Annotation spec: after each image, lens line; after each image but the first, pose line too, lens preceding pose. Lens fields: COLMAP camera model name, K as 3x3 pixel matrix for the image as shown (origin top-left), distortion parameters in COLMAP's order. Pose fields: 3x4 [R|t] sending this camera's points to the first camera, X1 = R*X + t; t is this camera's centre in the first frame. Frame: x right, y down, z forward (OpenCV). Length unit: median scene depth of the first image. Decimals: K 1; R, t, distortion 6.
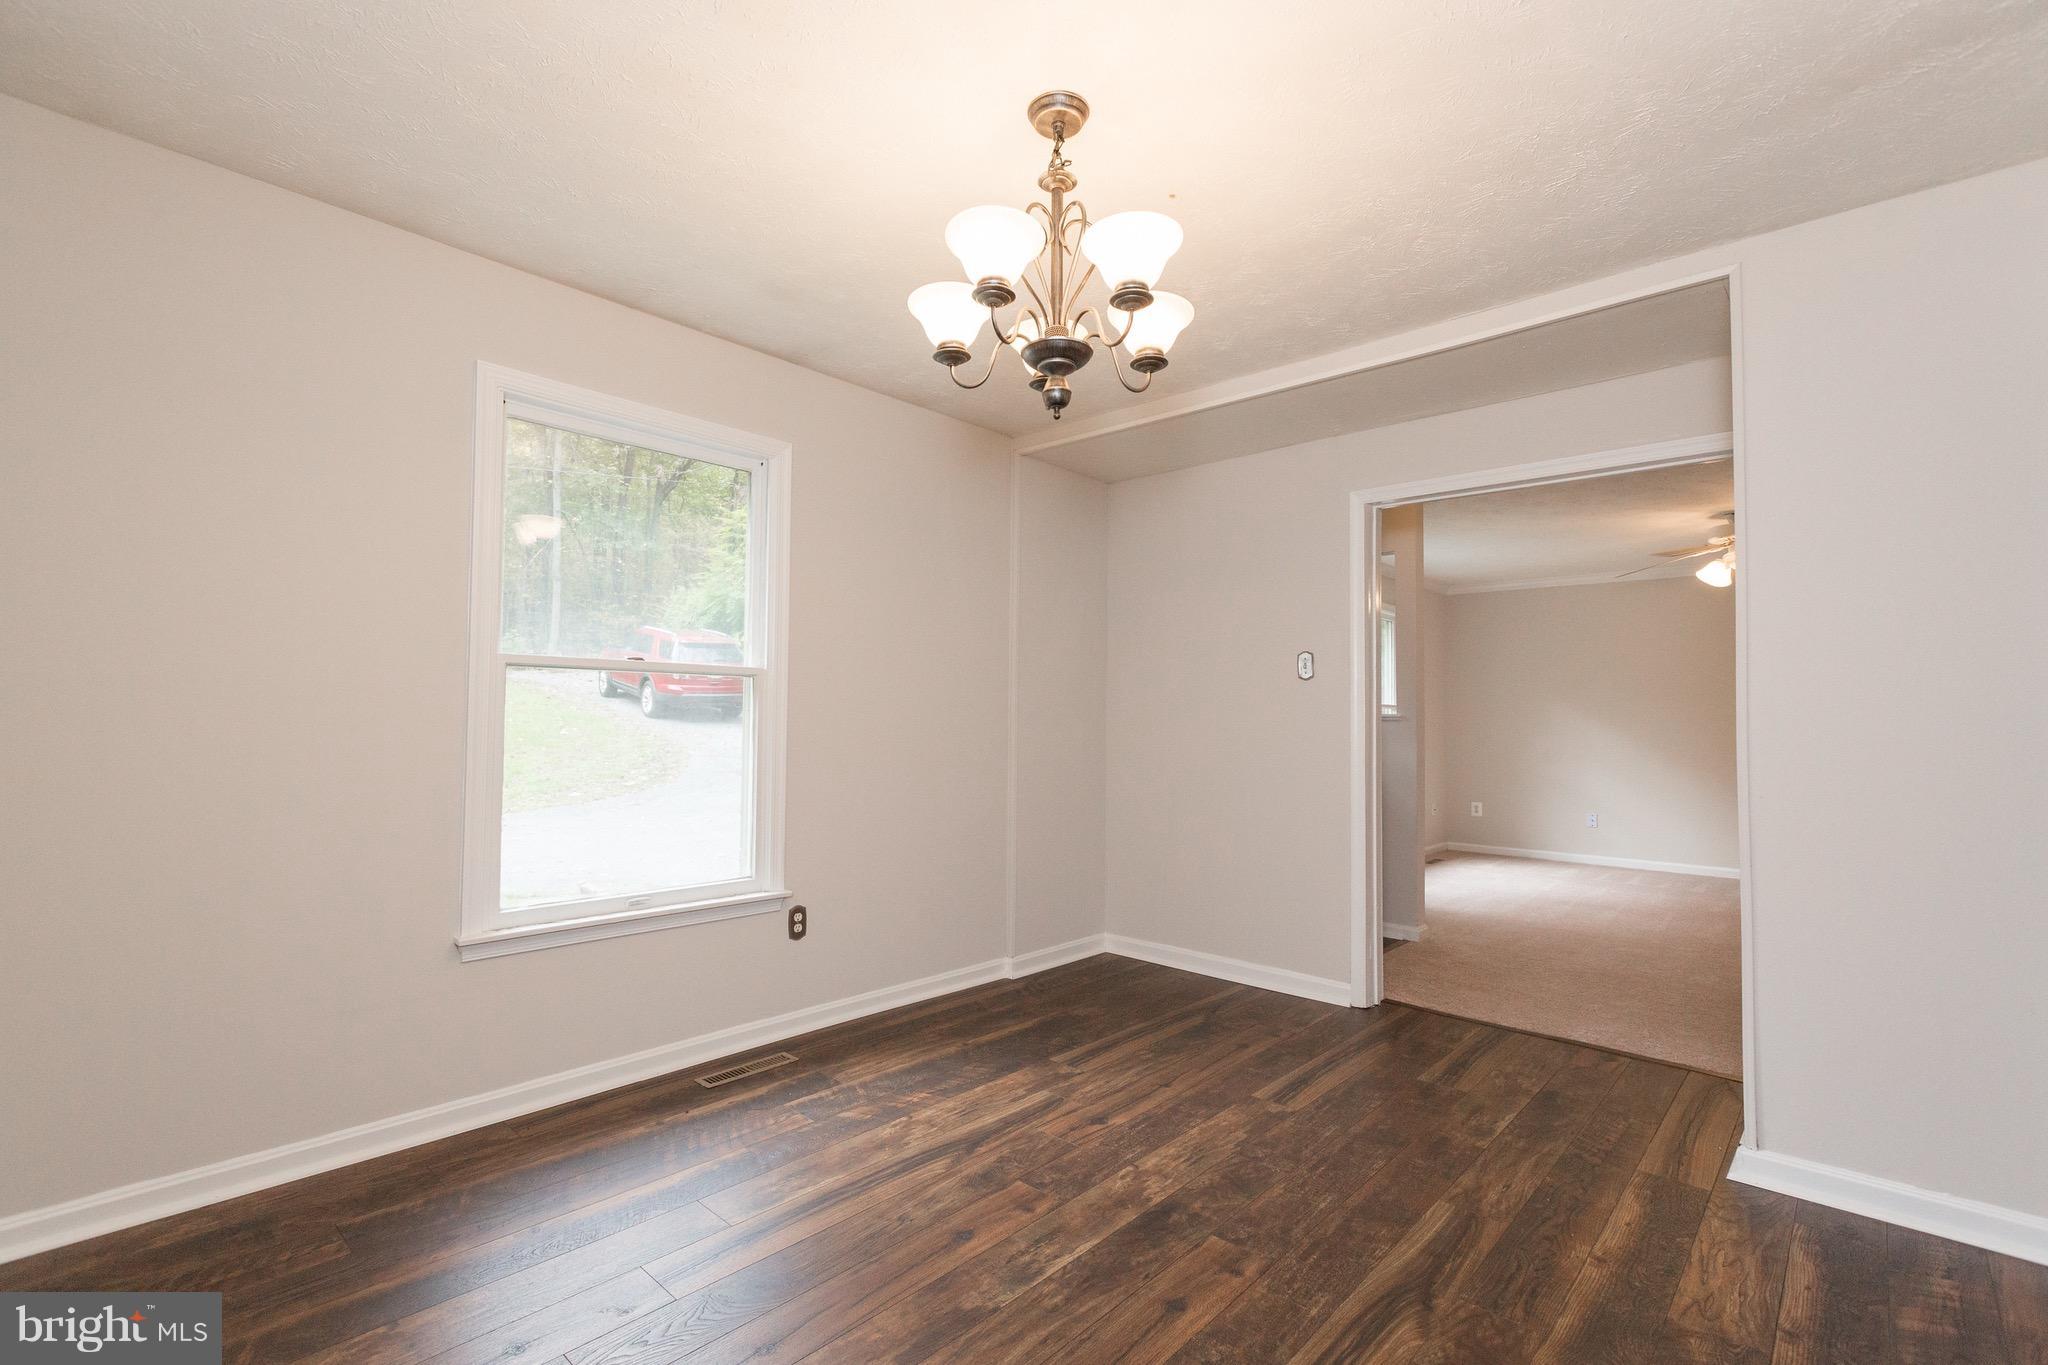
lens RADIAL K [[921.1, 0, 1016.9], [0, 921.1, 684.4], [0, 0, 1]] dist [0.002886, -0.000470]
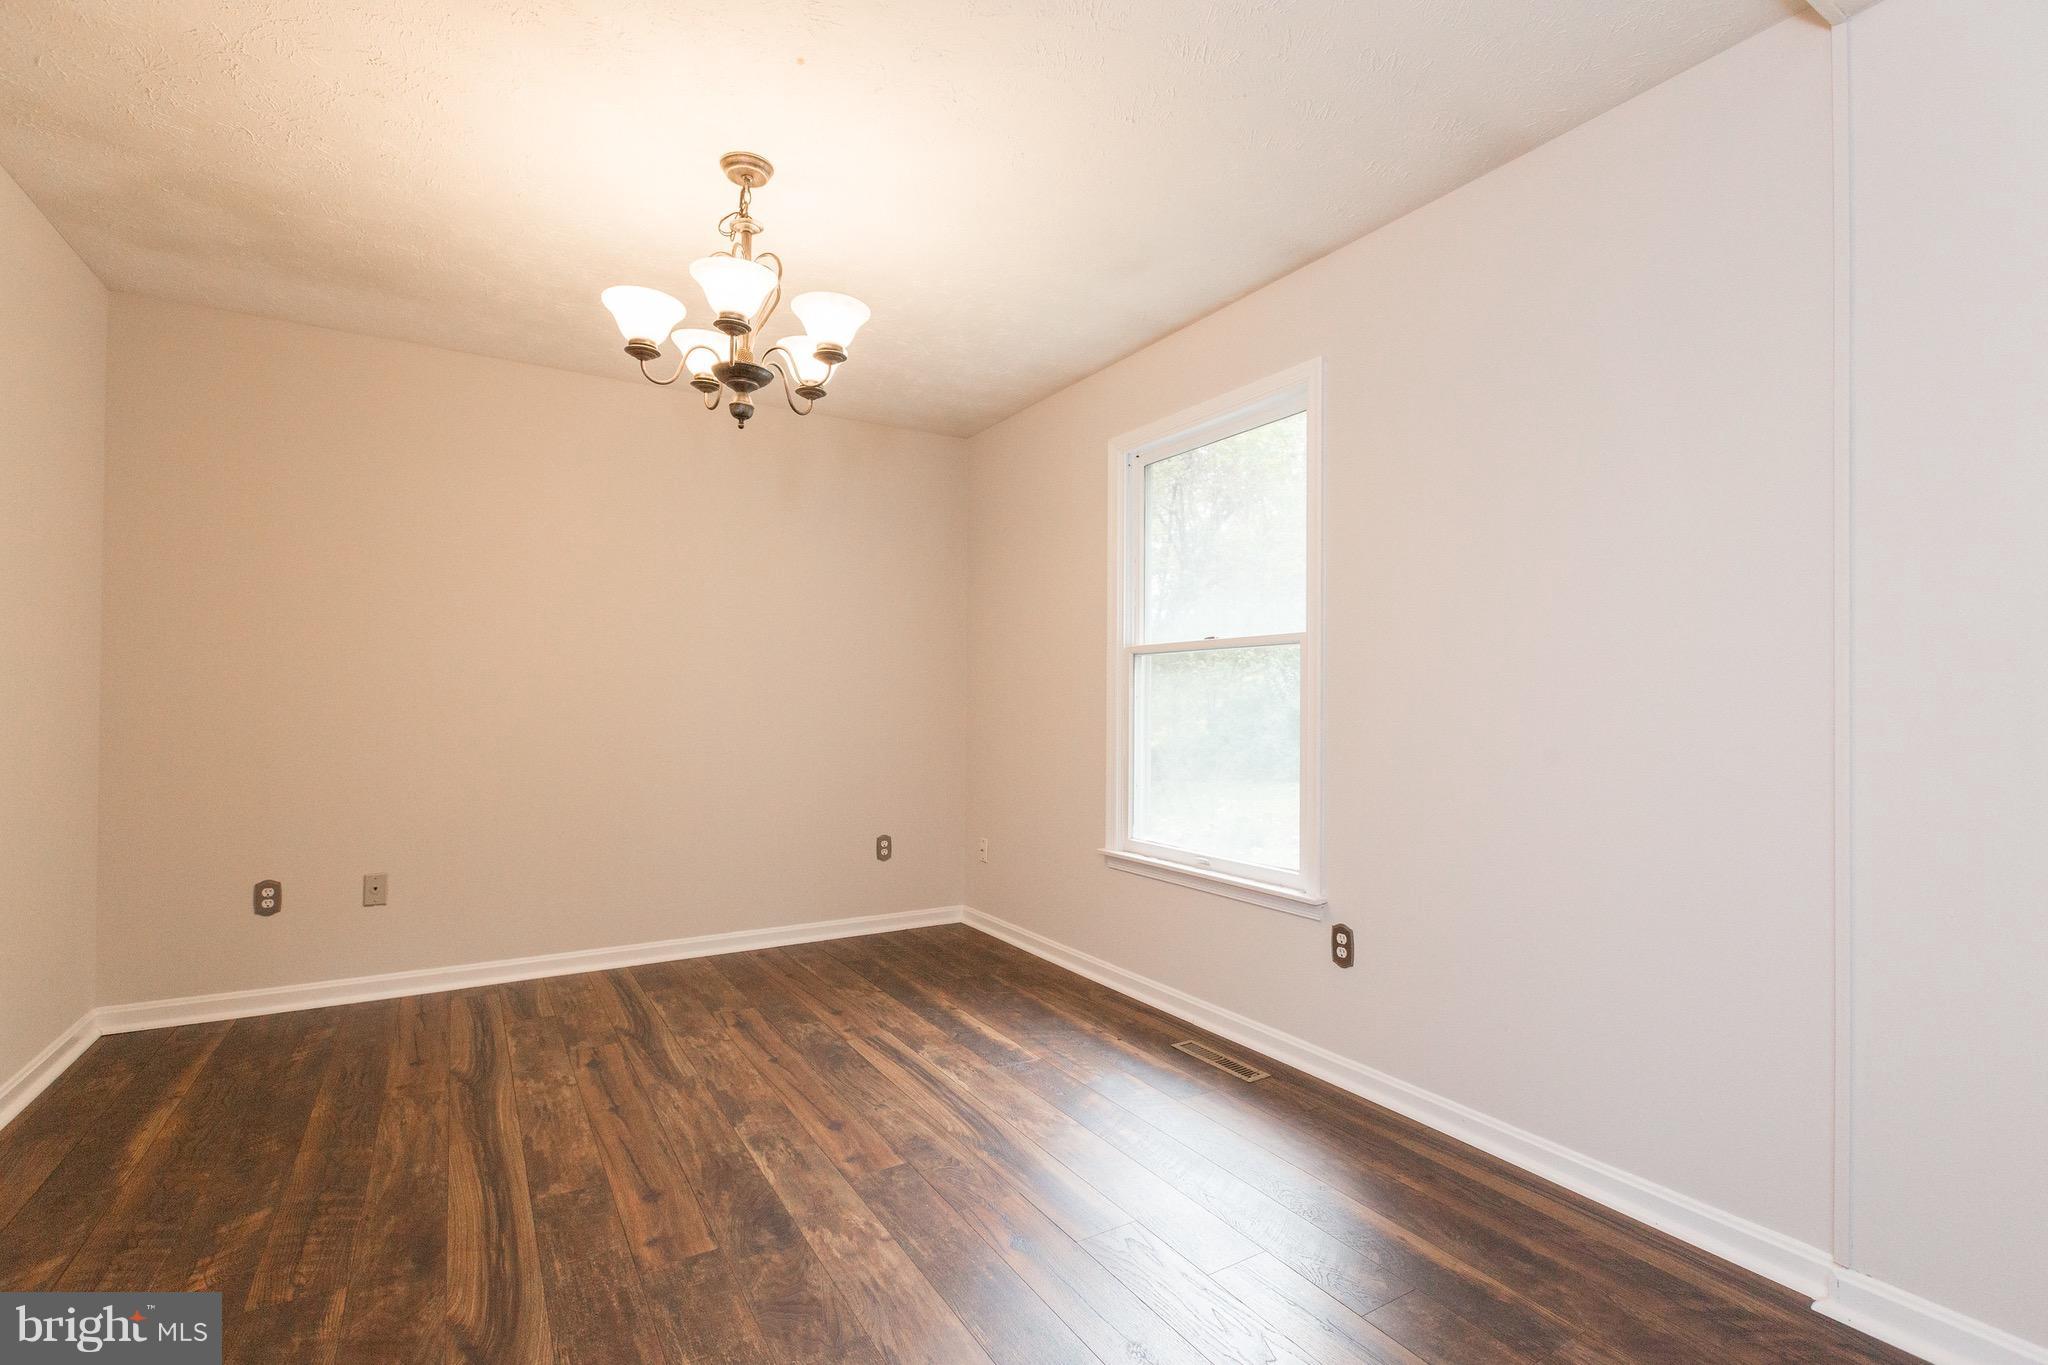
lens RADIAL K [[946.6, 0, 1010.2], [0, 946.6, 671.9], [0, 0, 1]] dist [0.003712, 0.000122]
pose [[-0.299230, -0.047914, -0.952977, 0.759349], [0.027259, 0.997902, -0.058732, 0.072118], [0.953792, -0.043552, -0.297296, 1.153835]]
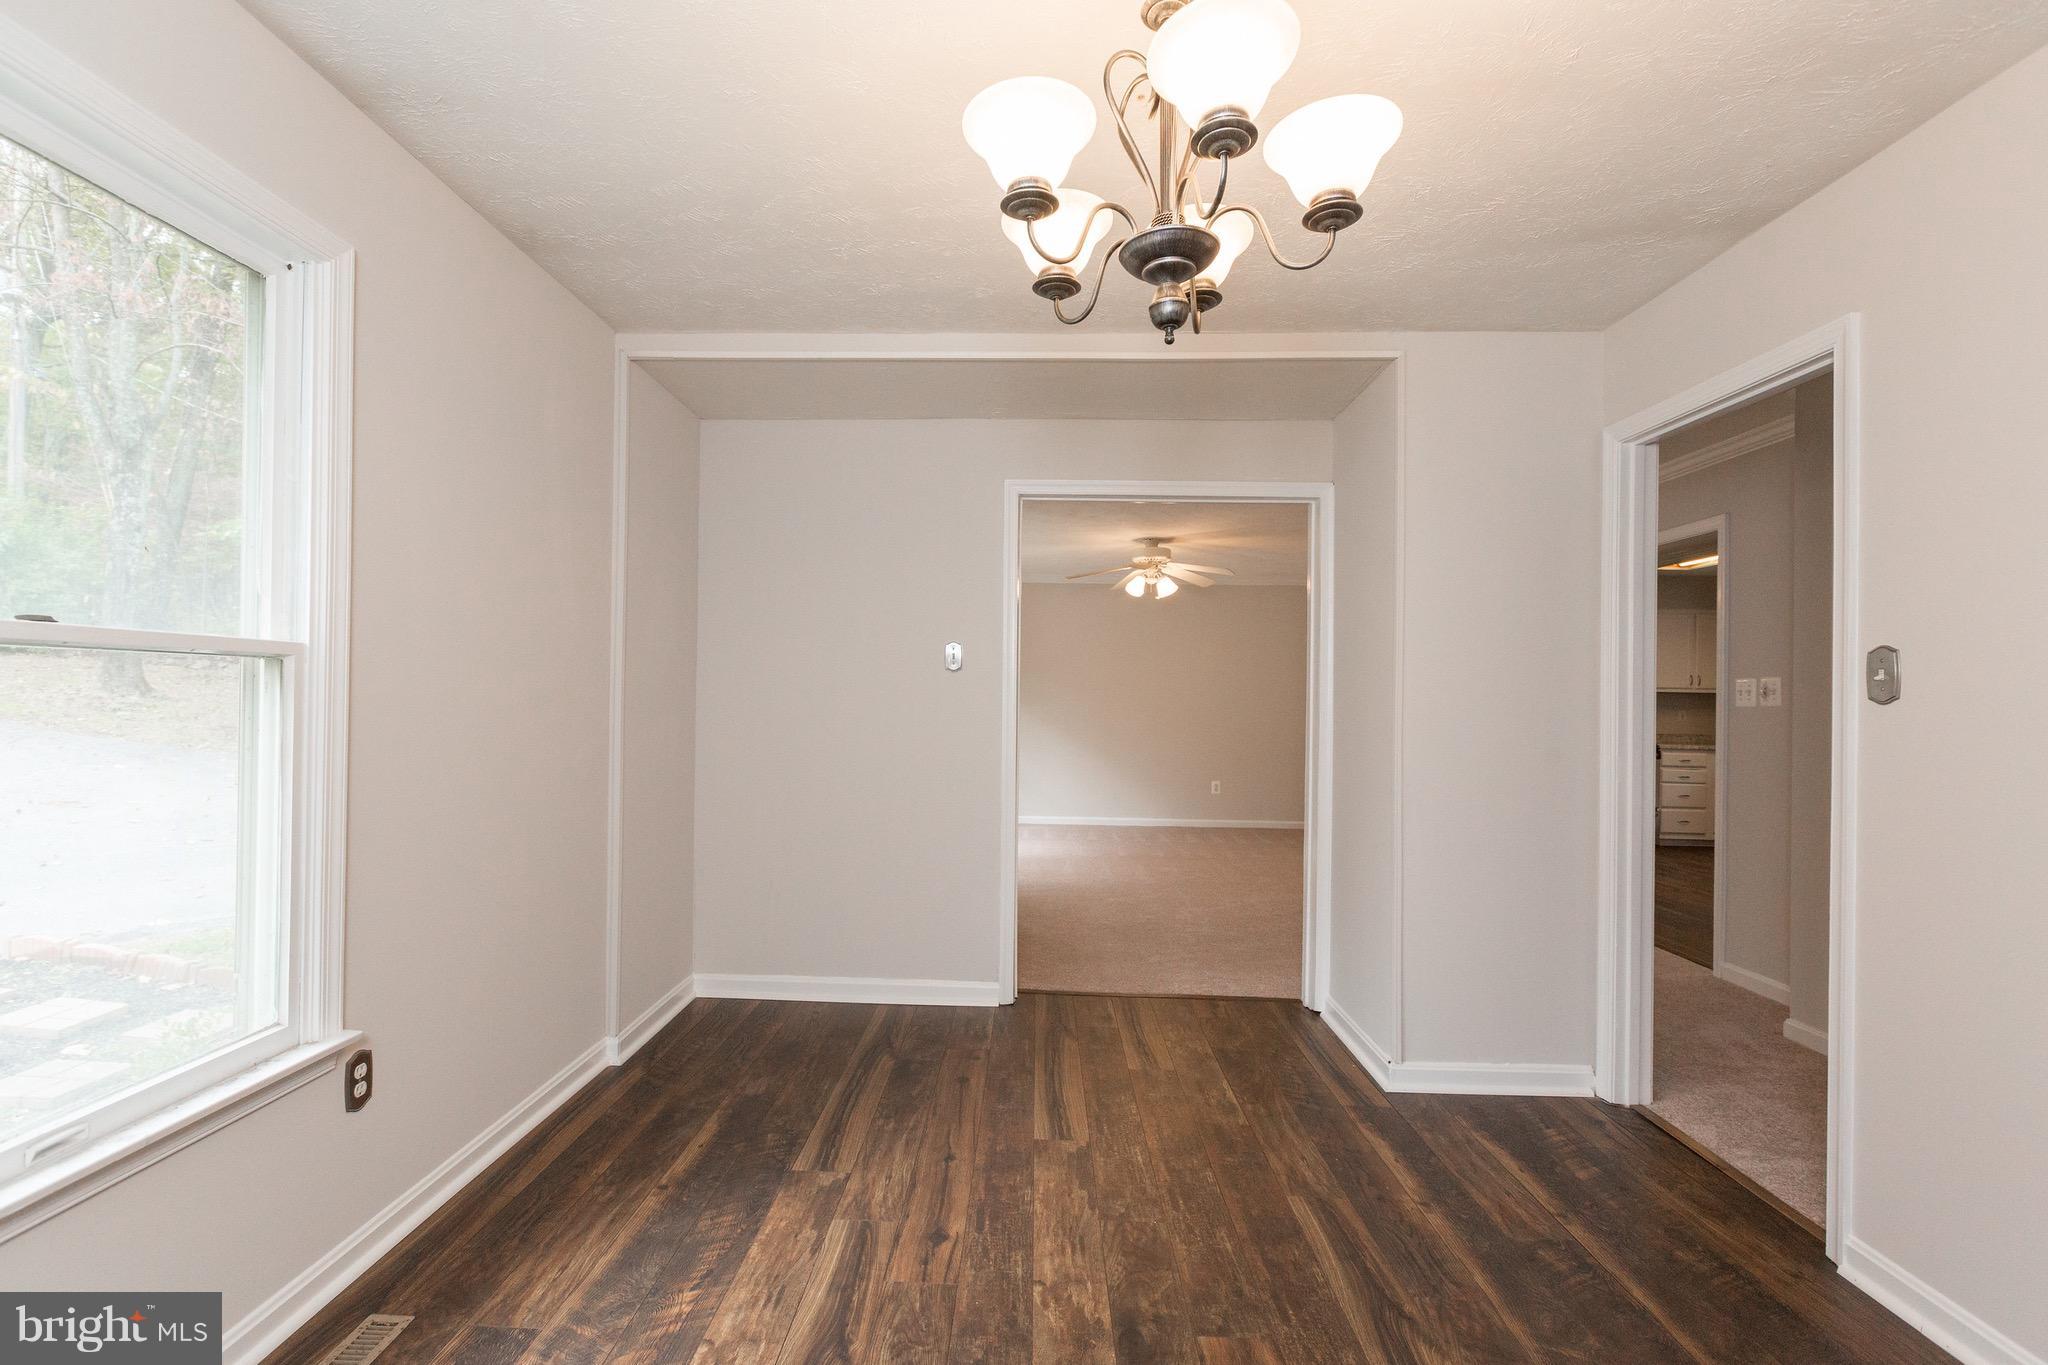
lens RADIAL K [[909.5, 0, 1017.3], [0, 909.5, 689.5], [0, 0, 1]] dist [0.001262, 0.000131]
pose [[0.759584, 0.006087, 0.650381, -0.350502], [-0.032483, 0.999063, 0.028586, -0.021781], [-0.649597, -0.042840, 0.759070, 0.356894]]
